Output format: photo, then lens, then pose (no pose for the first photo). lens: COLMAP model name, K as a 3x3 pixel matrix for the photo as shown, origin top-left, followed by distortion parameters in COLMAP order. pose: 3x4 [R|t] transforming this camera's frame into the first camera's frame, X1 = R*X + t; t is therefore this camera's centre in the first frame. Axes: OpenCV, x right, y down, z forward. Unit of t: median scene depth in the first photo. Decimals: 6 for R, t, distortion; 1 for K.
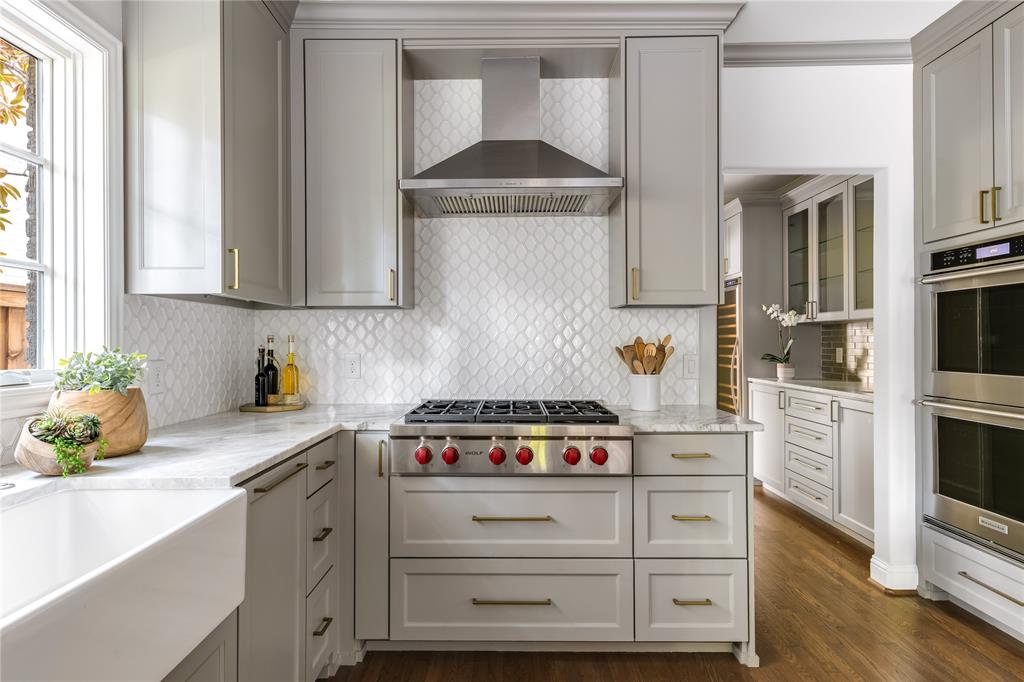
lens RADIAL K [[501.9, 0, 512.0], [0, 501.9, 341.0], [0, 0, 1]] dist [-0.001295, -0.000159]
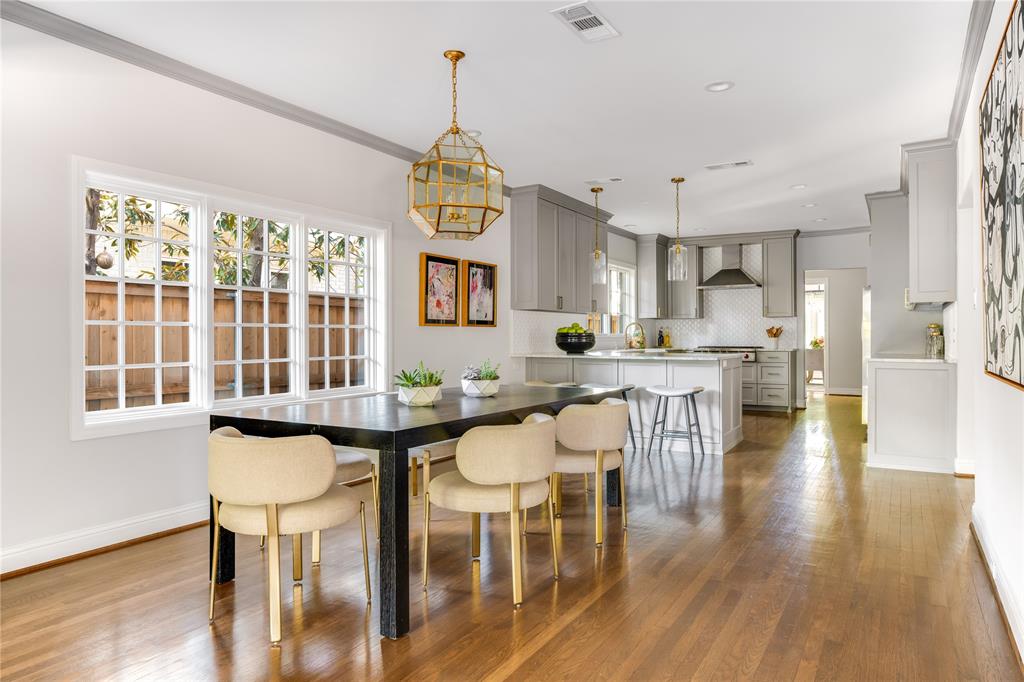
lens RADIAL K [[640.4, 0, 512.0], [0, 640.4, 341.0], [0, 0, 1]] dist [0.001792, 0.000103]
pose [[0.854614, 0.003517, -0.519252, 1.009367], [0.002586, 0.999936, 0.011029, 0.037698], [0.519258, -0.010768, 0.854550, -3.571327]]
